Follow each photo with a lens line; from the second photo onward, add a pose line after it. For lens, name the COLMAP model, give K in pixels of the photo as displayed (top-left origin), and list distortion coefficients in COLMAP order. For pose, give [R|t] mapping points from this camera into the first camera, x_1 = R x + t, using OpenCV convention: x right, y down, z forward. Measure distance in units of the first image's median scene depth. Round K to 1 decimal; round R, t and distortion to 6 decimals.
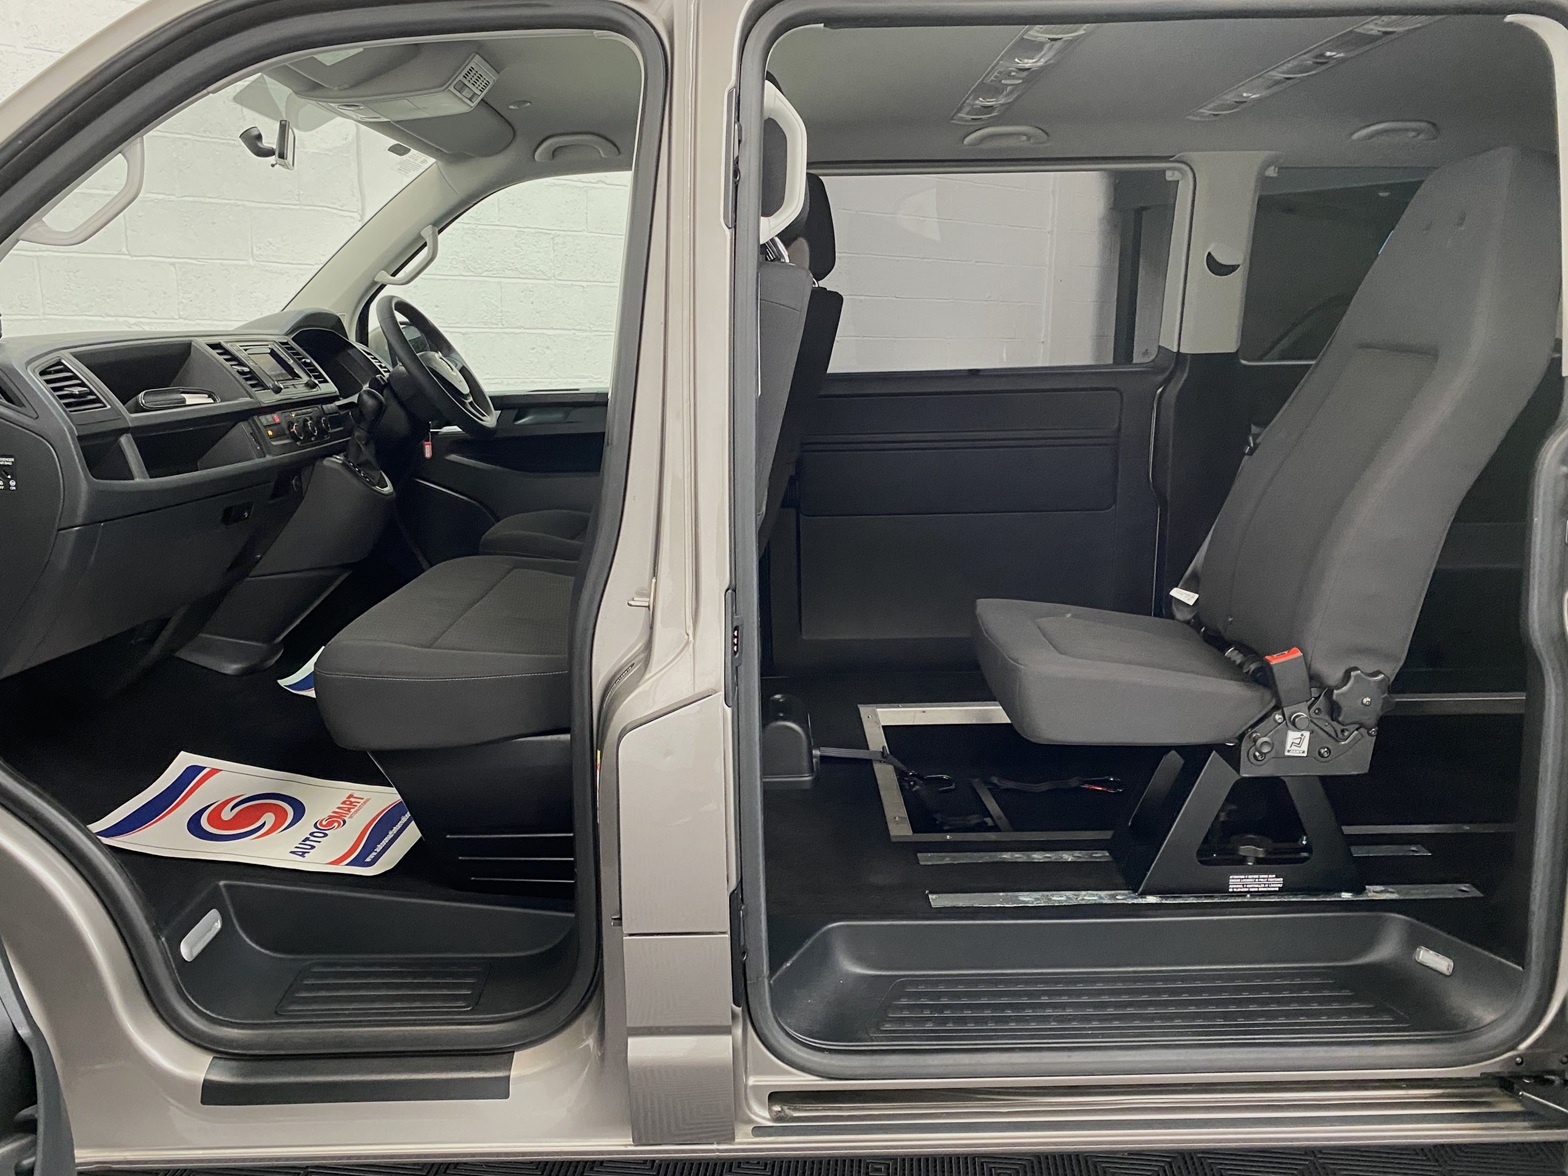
lens RADIAL K [[1246.9, 0, 784.0], [0, 1246.9, 588.0], [0, 0, 1]] dist [0.011720, 0.011215]
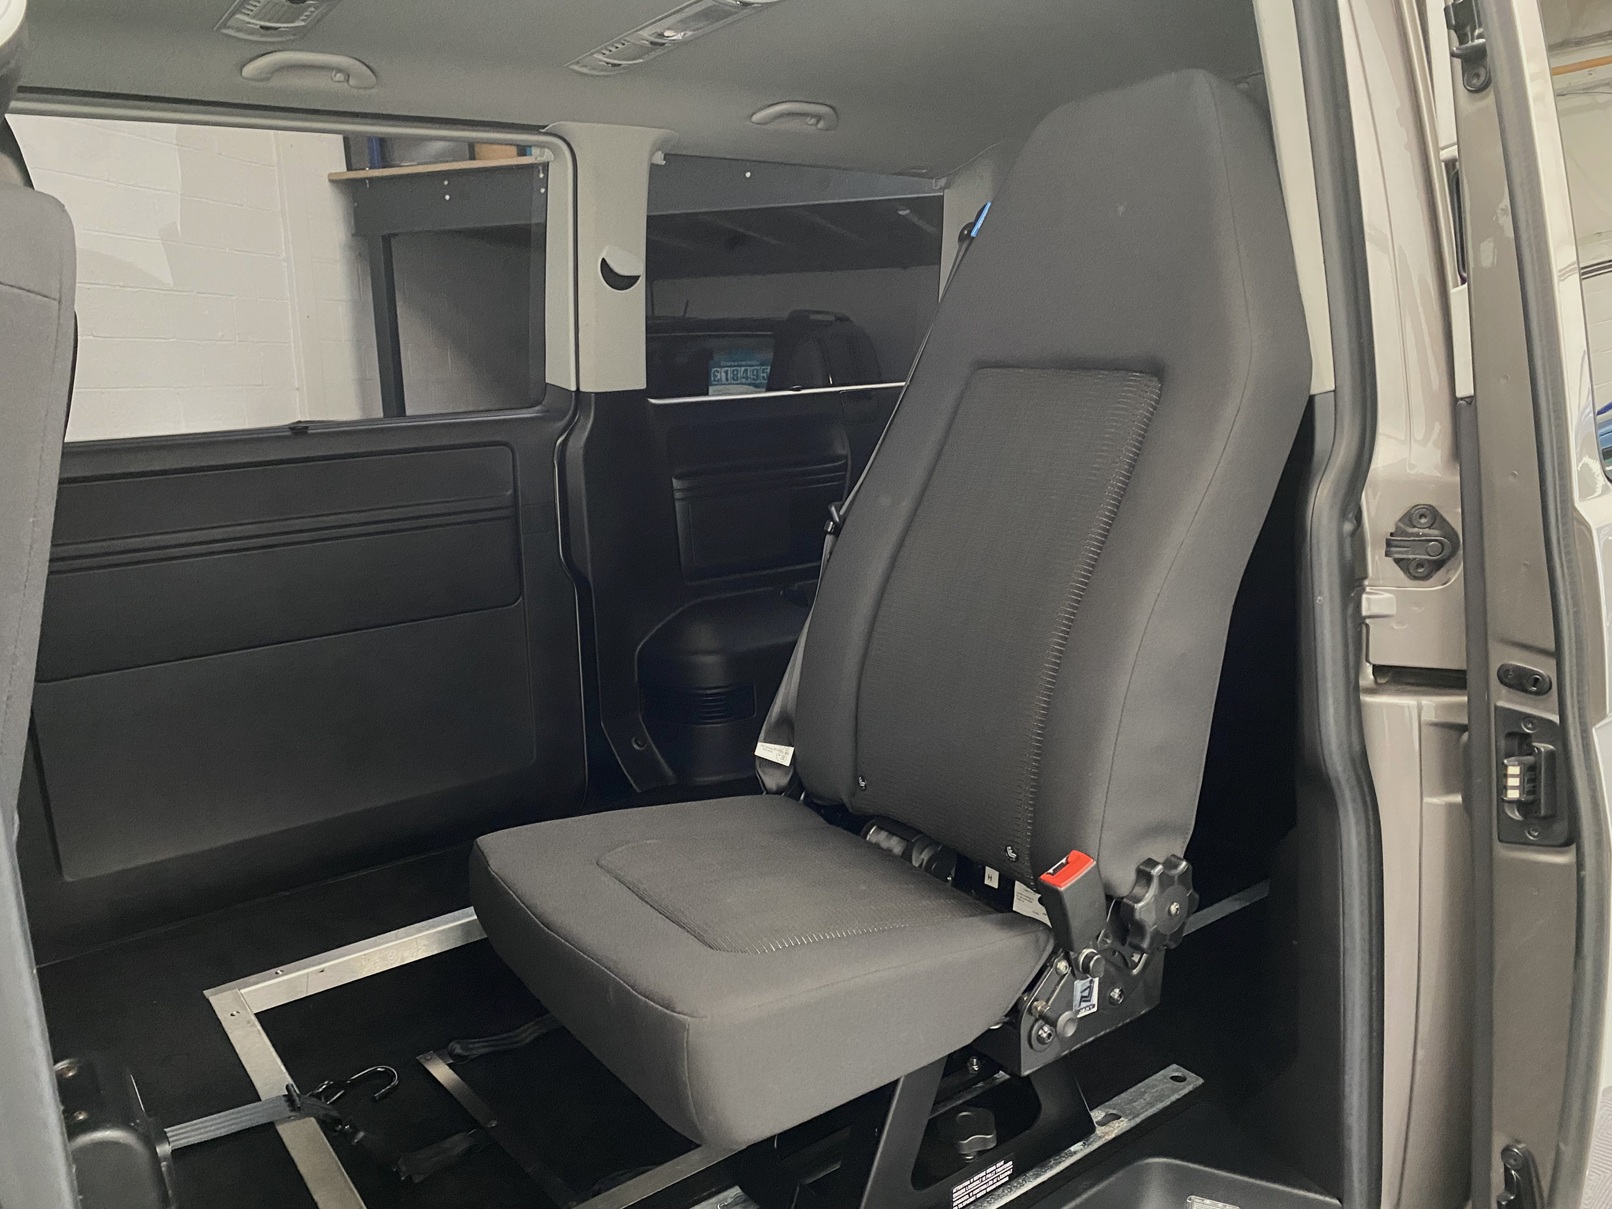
lens RADIAL K [[1239.3, 0, 806.0], [0, 1239.3, 604.5], [0, 0, 1]] dist [0.035474, 0.000220]
pose [[0.819059, -0.139670, 0.556448, -0.015649], [0.150390, 0.988266, 0.026693, -0.073663], [-0.553647, 0.061821, 0.830453, 0.378479]]
